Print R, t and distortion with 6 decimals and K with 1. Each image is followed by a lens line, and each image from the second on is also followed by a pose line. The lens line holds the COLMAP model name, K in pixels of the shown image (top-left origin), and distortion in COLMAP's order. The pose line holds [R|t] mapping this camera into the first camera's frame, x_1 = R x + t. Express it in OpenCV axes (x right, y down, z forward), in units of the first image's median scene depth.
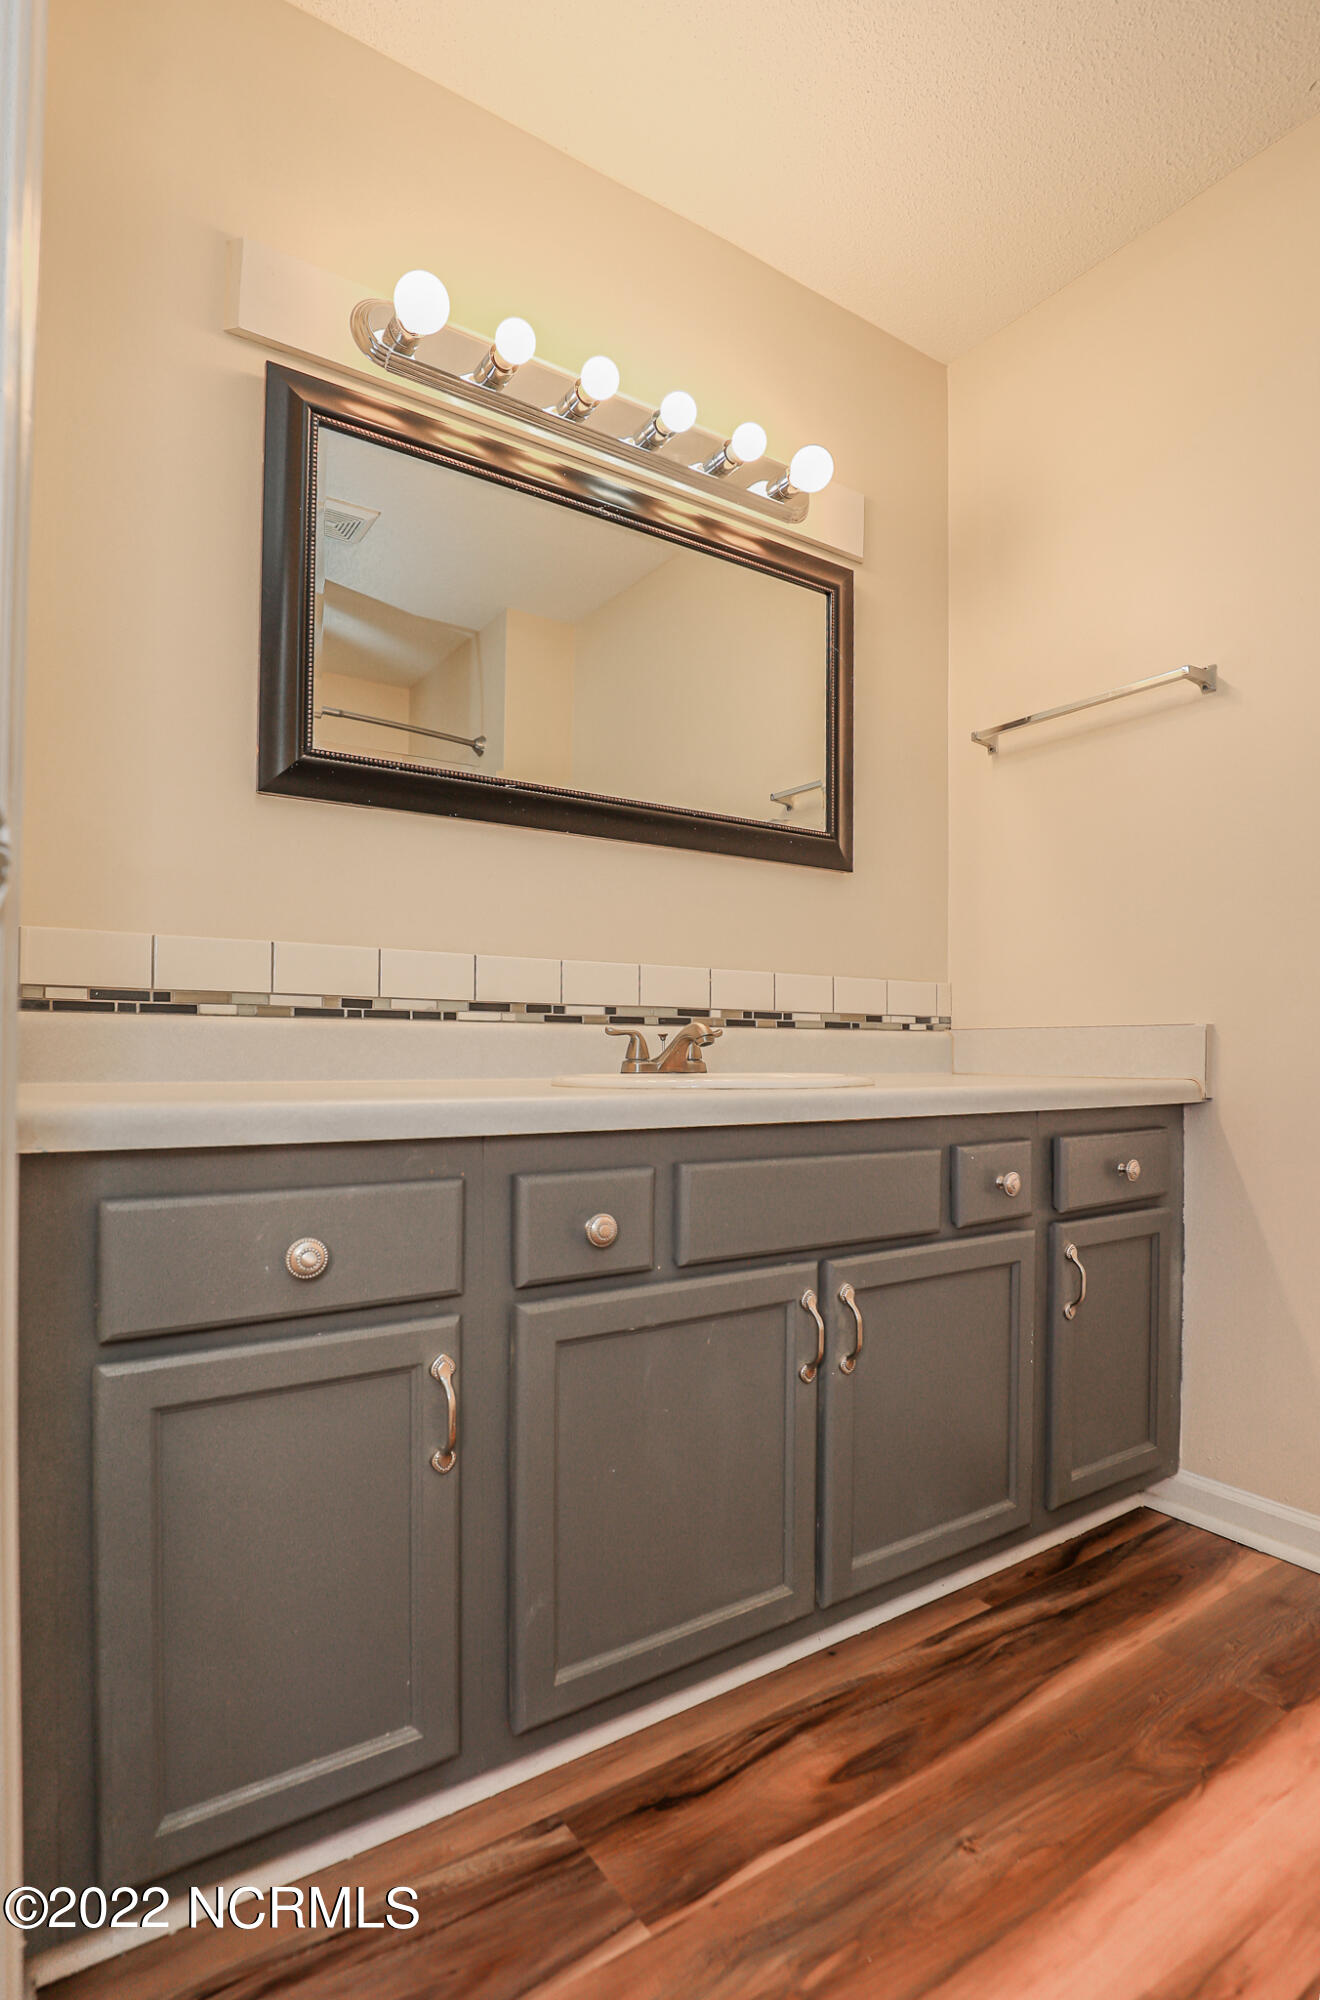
lens RADIAL K [[931.4, 0, 652.4], [0, 931.4, 1047.2], [0, 0, 1]] dist [-0.036508, 0.005999]
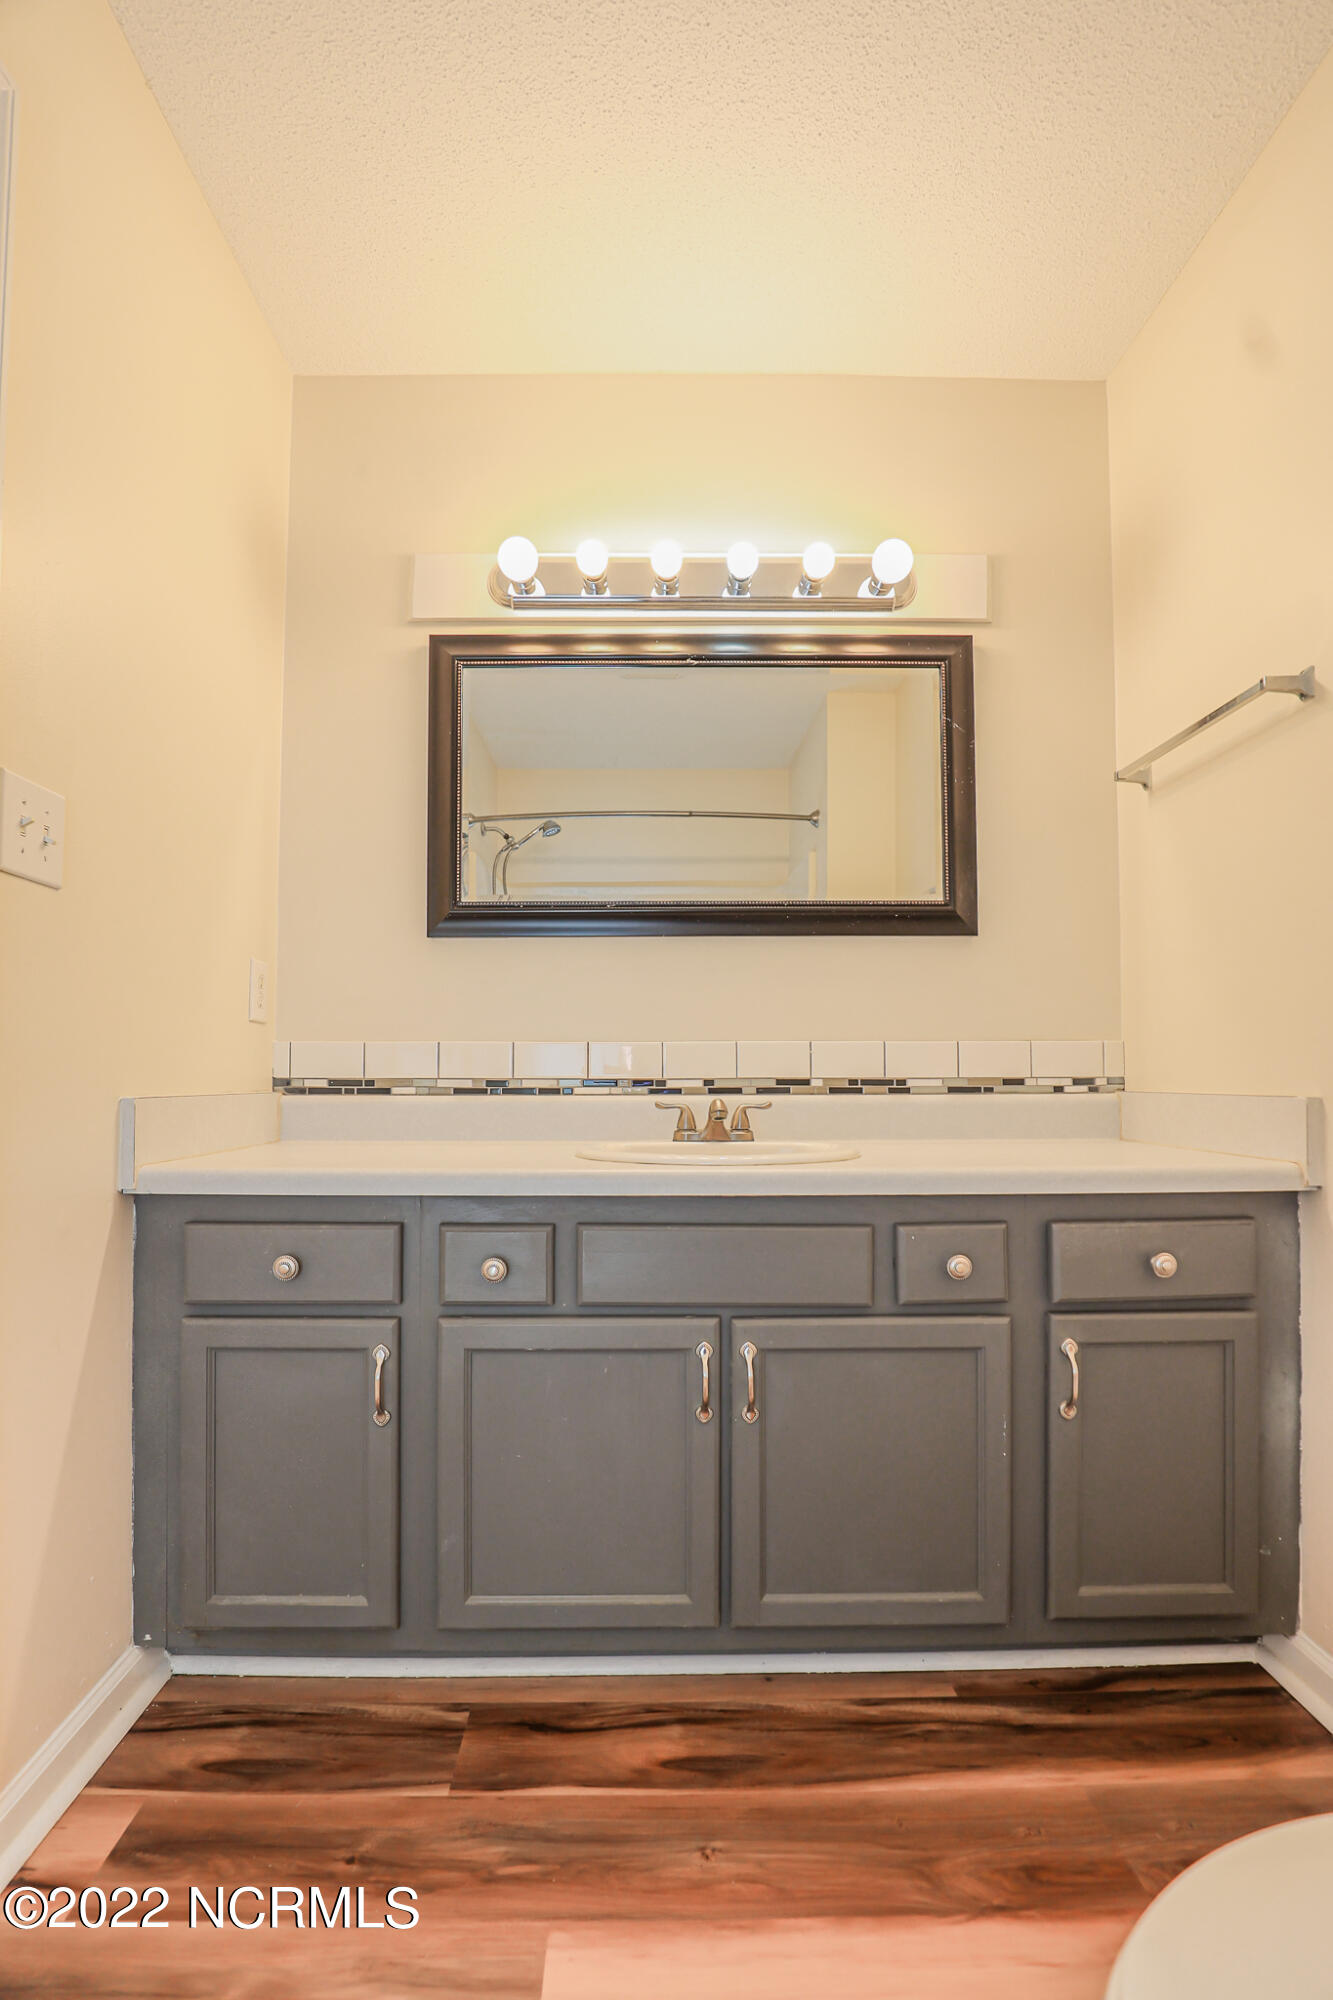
lens RADIAL K [[908.3, 0, 698.4], [0, 908.3, 1048.1], [0, 0, 1]] dist [-0.030714, 0.001247]
pose [[0.853830, -0.022661, -0.520058, 0.637075], [0.010234, 0.999590, -0.026752, -0.062165], [0.520451, 0.017519, 0.853712, 0.023041]]
